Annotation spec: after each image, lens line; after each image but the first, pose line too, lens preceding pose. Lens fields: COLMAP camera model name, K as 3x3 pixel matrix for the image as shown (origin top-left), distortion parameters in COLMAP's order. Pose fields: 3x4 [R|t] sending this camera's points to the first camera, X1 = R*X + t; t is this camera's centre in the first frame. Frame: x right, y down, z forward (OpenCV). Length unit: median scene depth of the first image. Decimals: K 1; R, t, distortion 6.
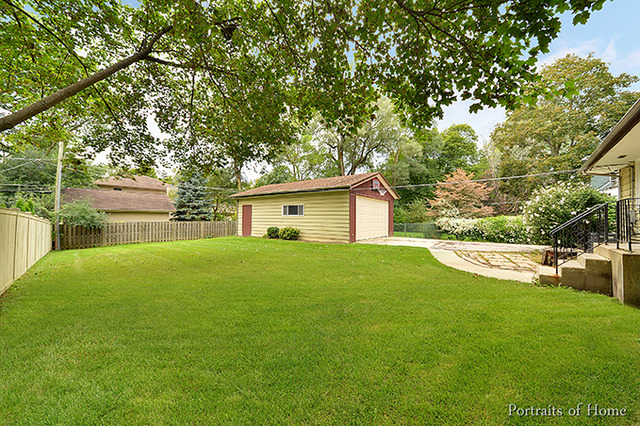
lens RADIAL K [[233.3, 0, 321.0], [0, 233.3, 214.3], [0, 0, 1]] dist [0.000769, 0.000006]
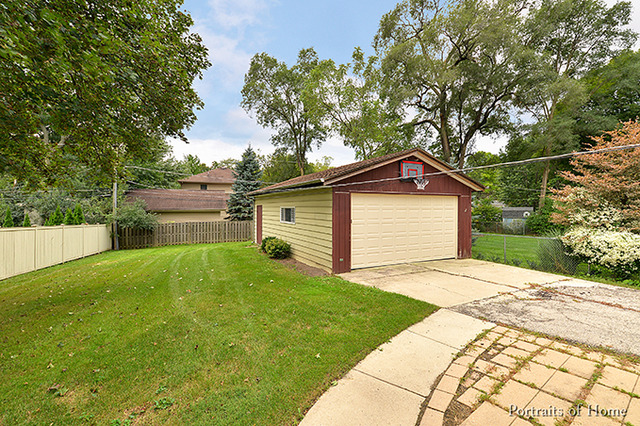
lens RADIAL K [[291.8, 0, 318.6], [0, 291.8, 209.7], [0, 0, 1]] dist [-0.001575, -0.000492]
pose [[0.894367, -0.005375, -0.447301, 0.306165], [0.014221, 0.999764, 0.016422, -0.039637], [0.447107, -0.021048, 0.894233, 0.220309]]
